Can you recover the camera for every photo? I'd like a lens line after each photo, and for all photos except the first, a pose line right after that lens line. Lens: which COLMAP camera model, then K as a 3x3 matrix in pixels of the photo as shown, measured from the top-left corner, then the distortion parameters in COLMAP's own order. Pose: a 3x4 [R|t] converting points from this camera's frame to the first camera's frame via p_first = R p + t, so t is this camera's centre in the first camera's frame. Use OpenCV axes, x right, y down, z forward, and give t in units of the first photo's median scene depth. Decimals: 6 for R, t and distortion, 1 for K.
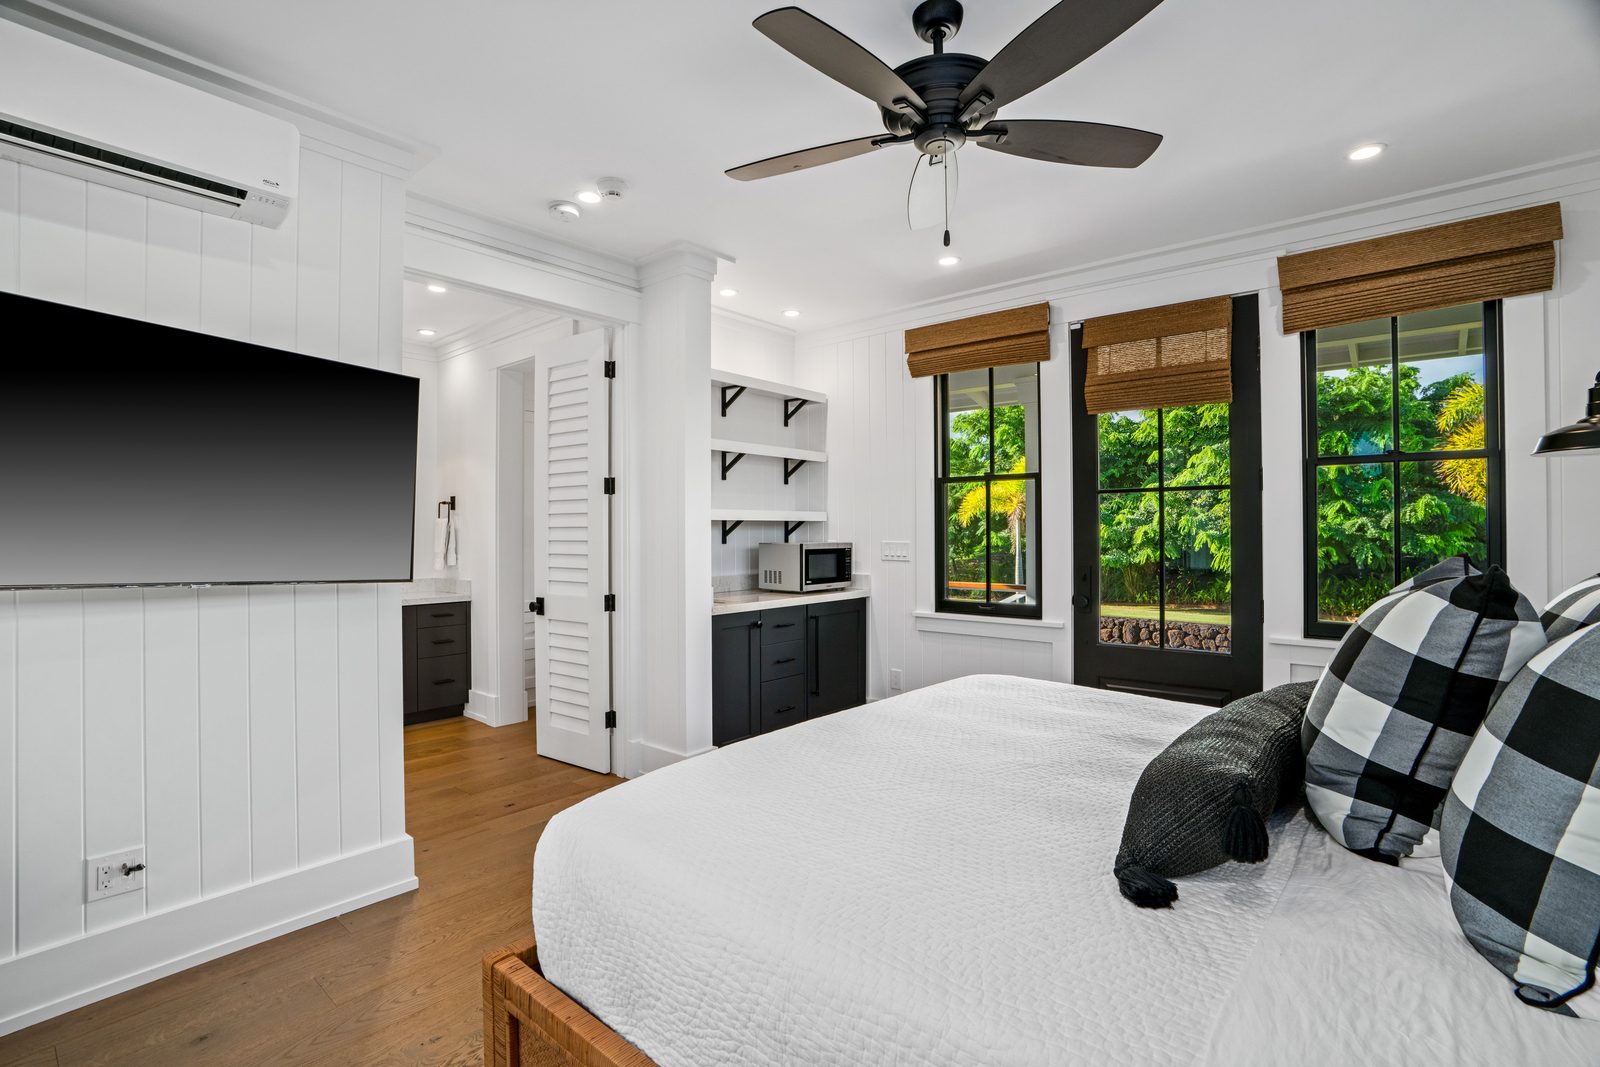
lens RADIAL K [[757.4, 0, 797.6], [0, 757.4, 529.5], [0, 0, 1]] dist [-0.001710, -0.000322]
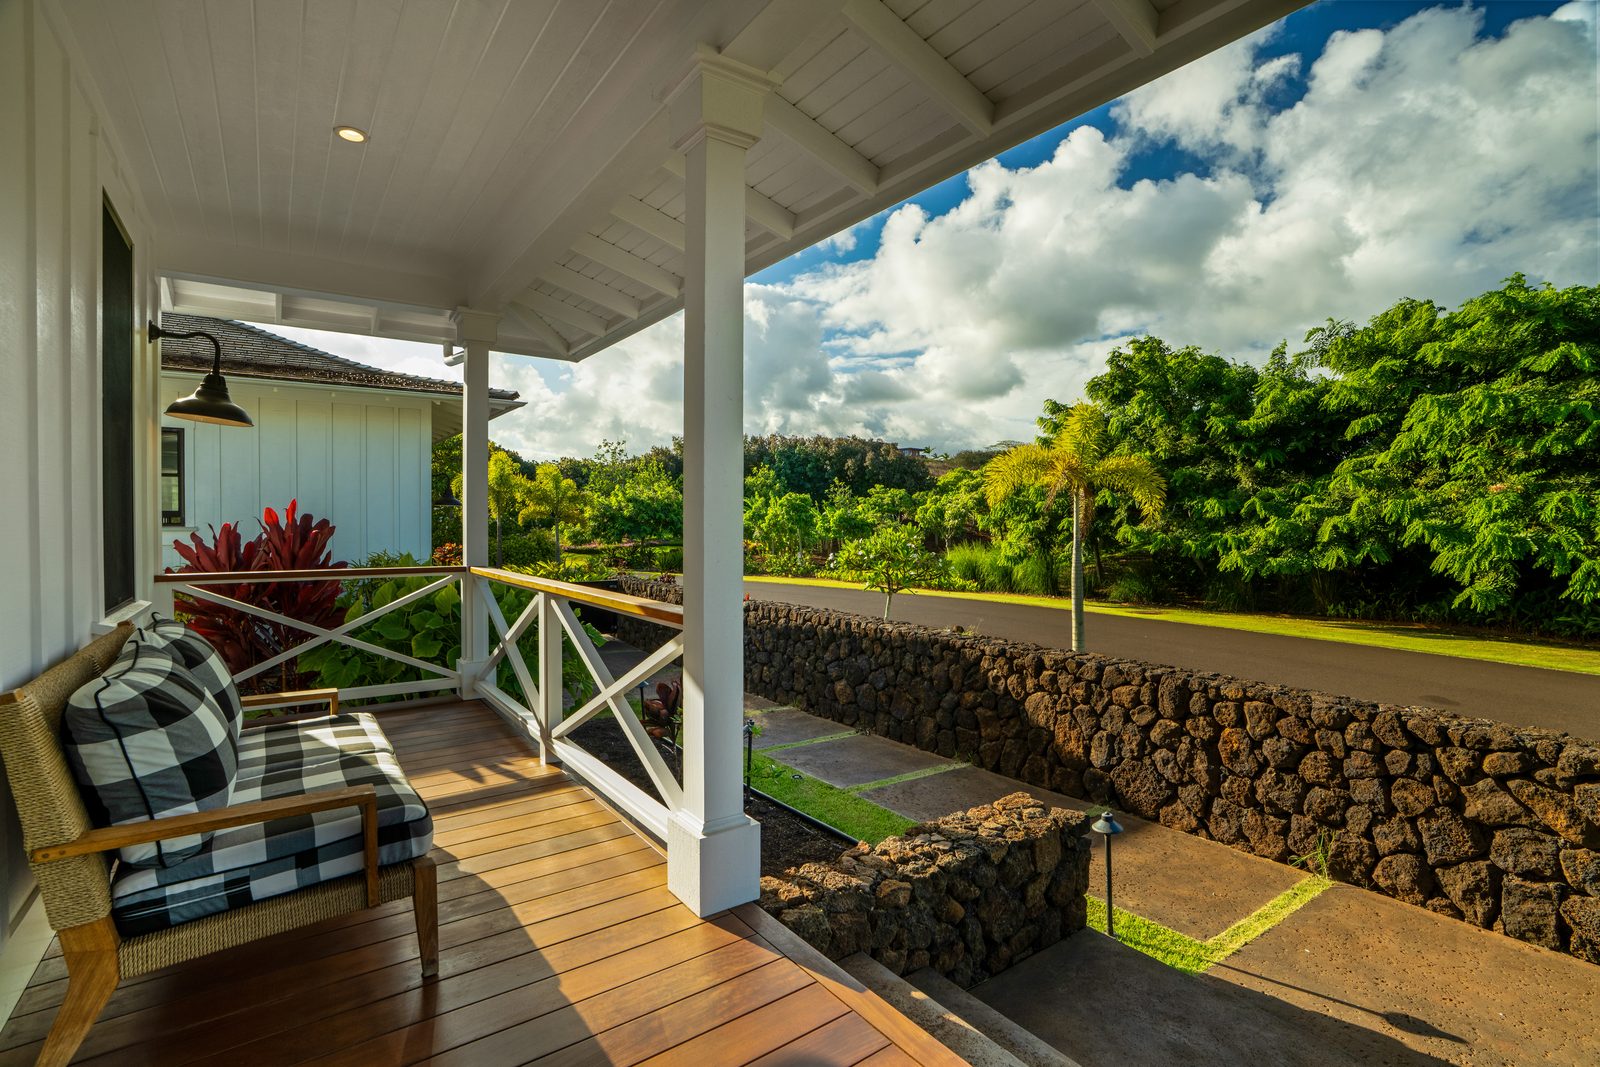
lens RADIAL K [[757.4, 0, 802.7], [0, 757.4, 534.9], [0, 0, 1]] dist [-0.001710, -0.000322]
pose [[0.973793, 0.002571, -0.227422, 0.134954], [-0.002107, 0.999995, 0.002284, 0.011939], [0.227427, -0.001745, 0.973794, 0.196066]]
